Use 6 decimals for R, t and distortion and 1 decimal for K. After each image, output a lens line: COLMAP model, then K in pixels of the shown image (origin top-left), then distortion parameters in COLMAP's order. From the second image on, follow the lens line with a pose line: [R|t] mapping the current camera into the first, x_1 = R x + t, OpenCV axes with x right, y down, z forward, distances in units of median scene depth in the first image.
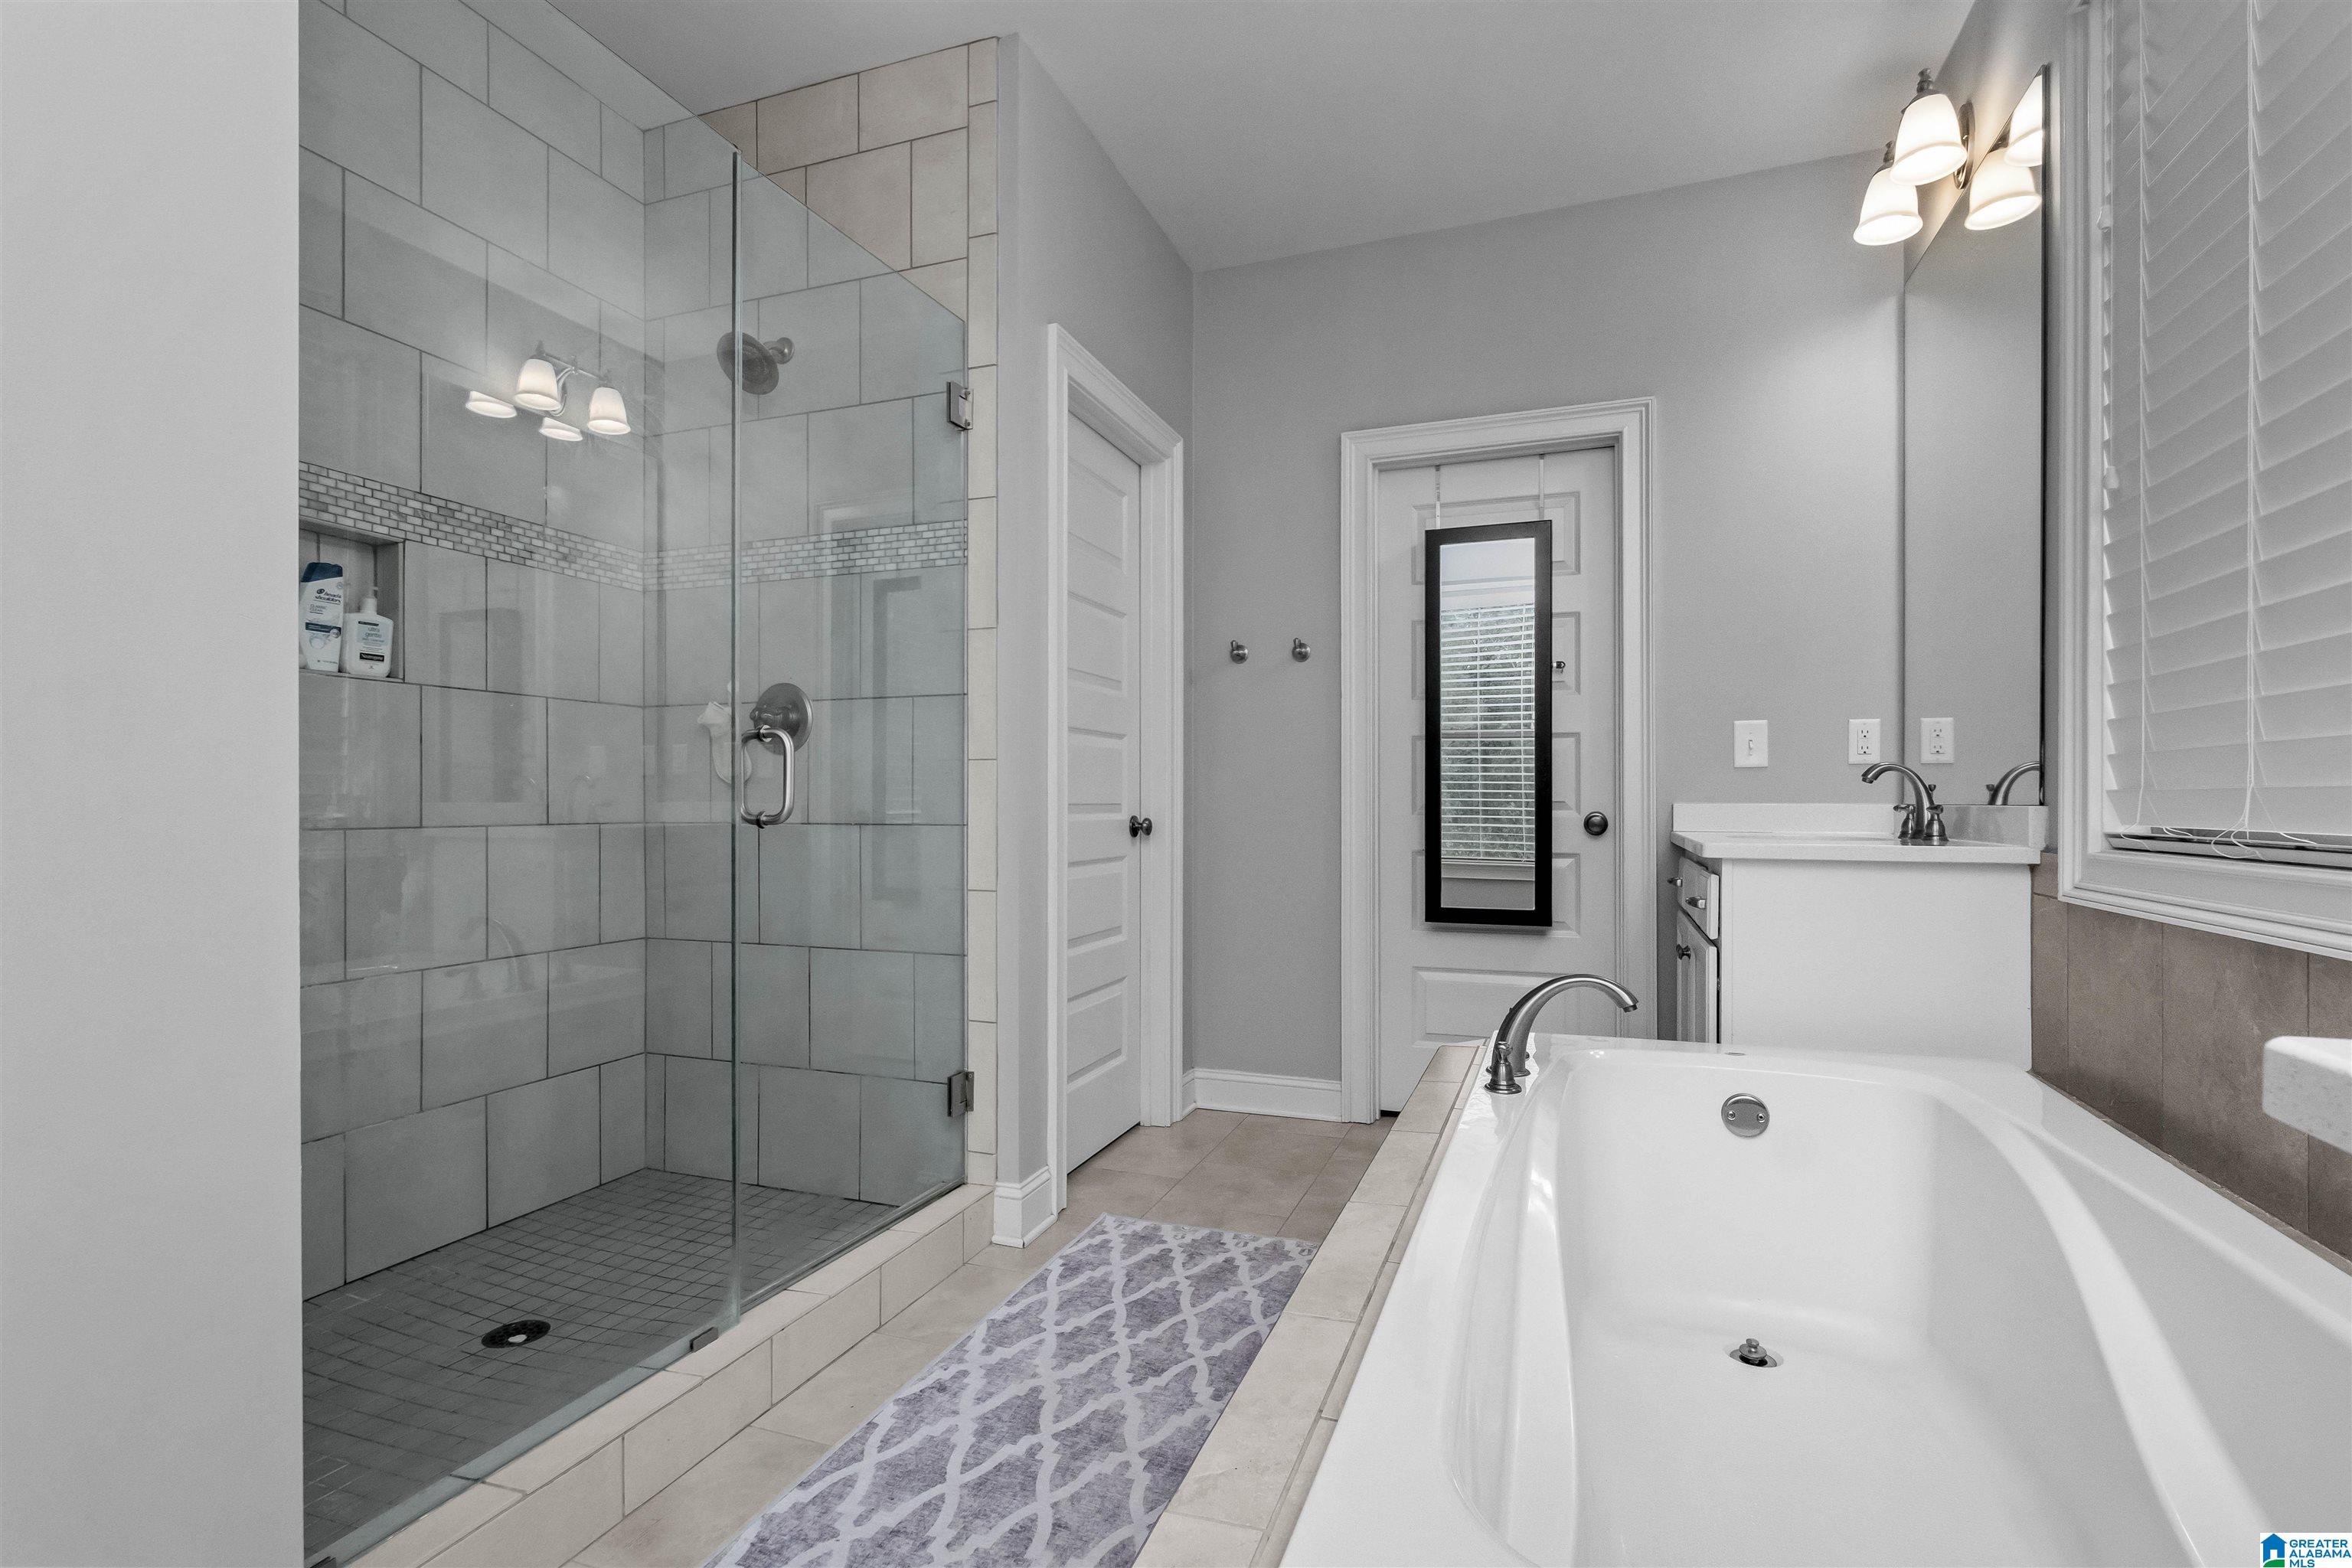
lens RADIAL K [[1105.9, 0, 1179.0], [0, 1105.9, 800.9], [0, 0, 1]] dist [-0.000477, -0.000115]
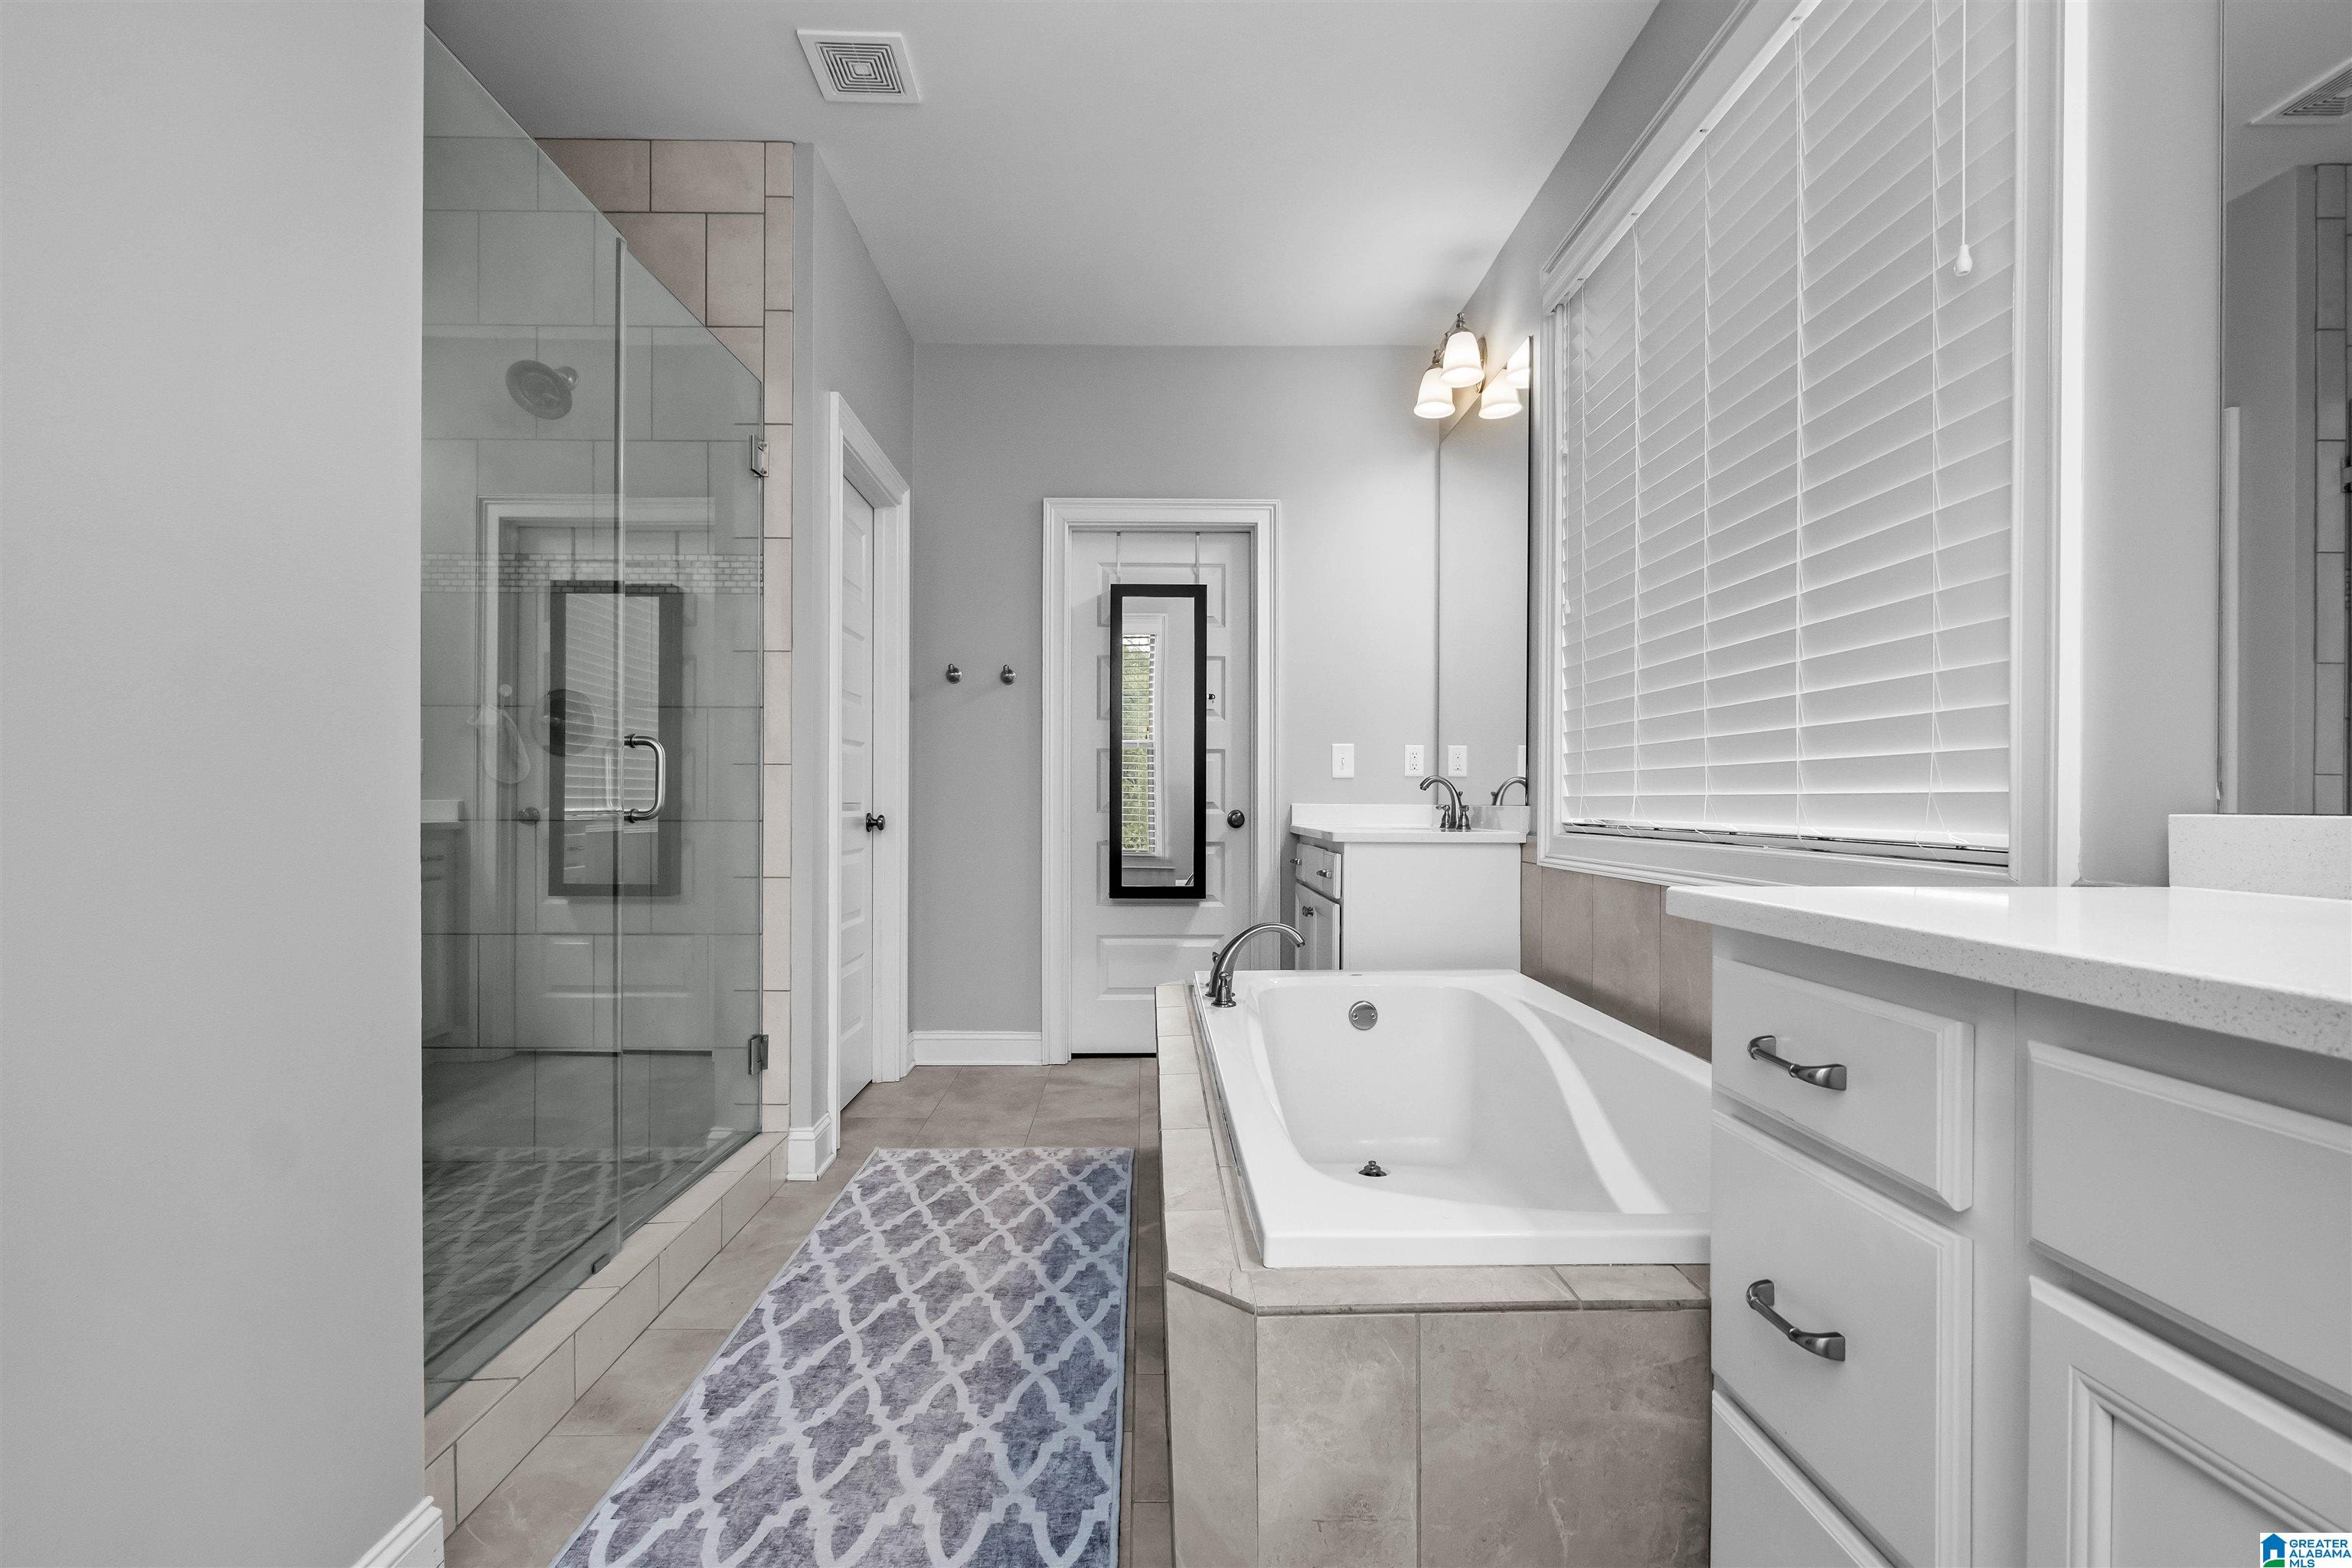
lens RADIAL K [[1051.8, 0, 1169.5], [0, 1051.8, 802.7], [0, 0, 1]] dist [-0.001909, -0.000007]
pose [[0.931522, 0.002662, 0.363674, -0.204952], [-0.003346, 0.999994, 0.001251, -0.000002], [-0.363669, -0.002382, 0.931525, -0.181308]]
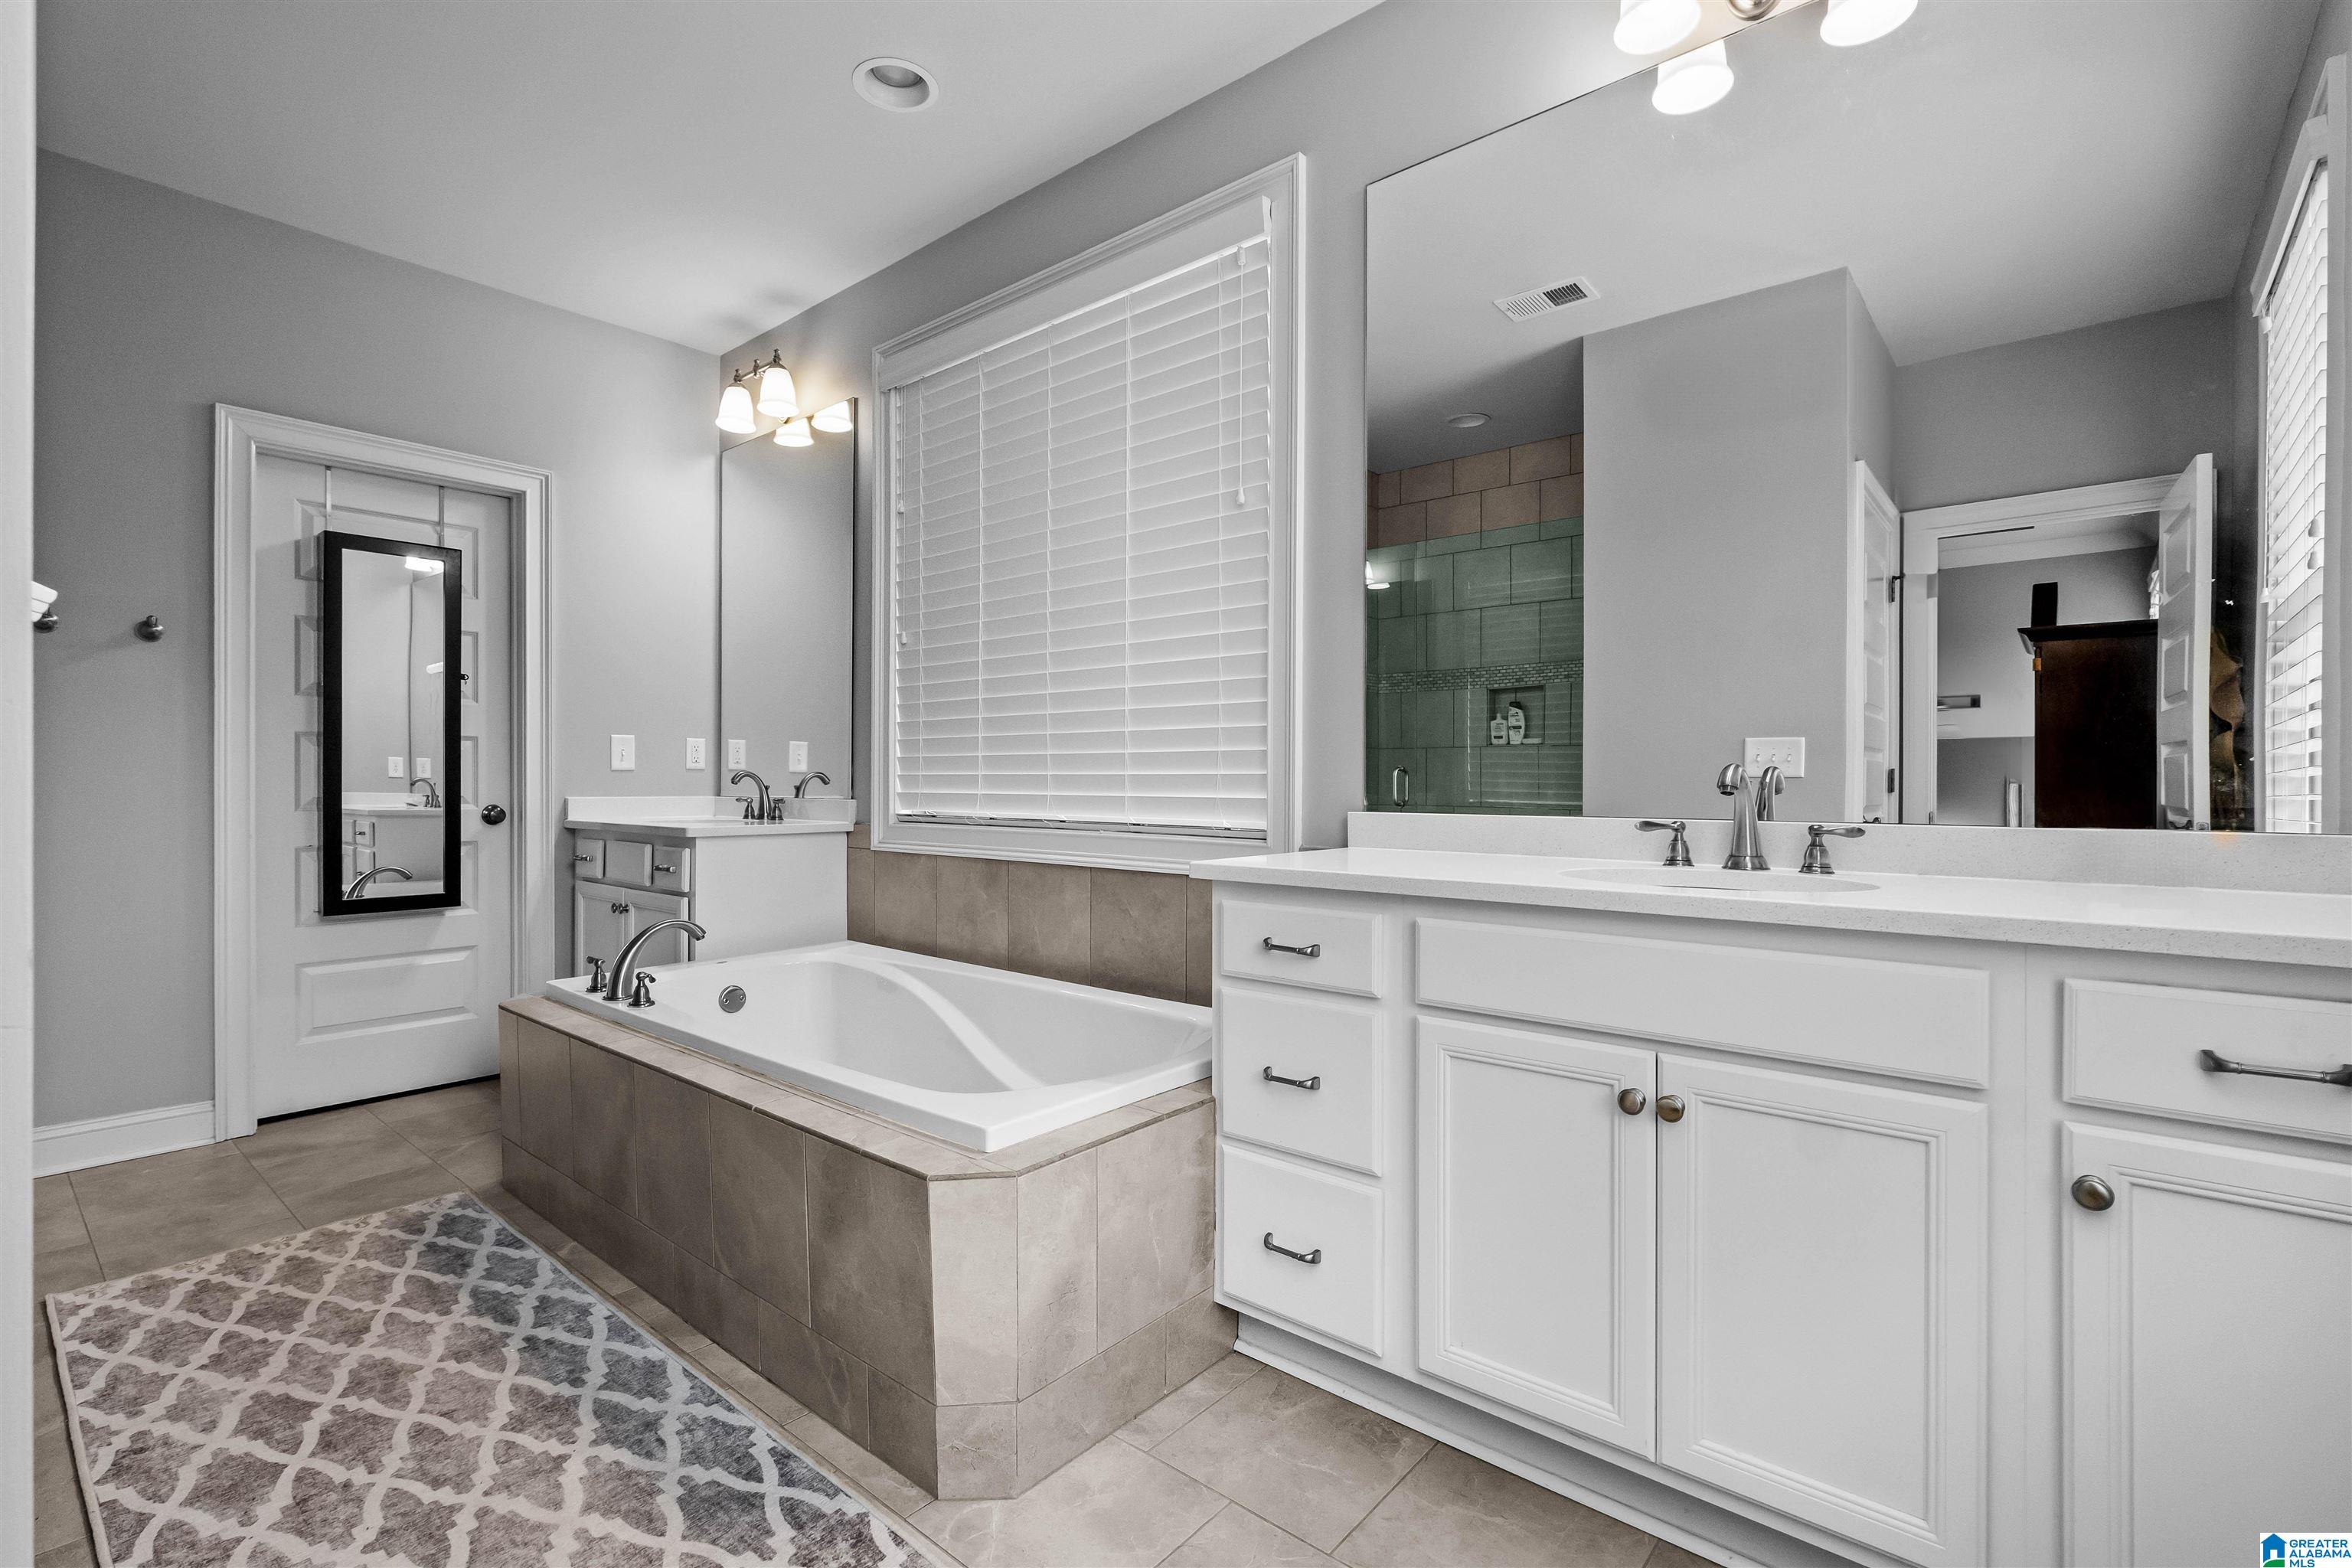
lens RADIAL K [[1050.5, 0, 1176.0], [0, 1050.5, 784.0], [0, 0, 1]] dist [-0.000282, 0.000005]
pose [[0.343029, -0.001938, 0.939323, -0.577335], [-0.002521, 0.999992, 0.002984, -0.023674], [-0.939321, -0.003391, 0.343022, -0.088249]]
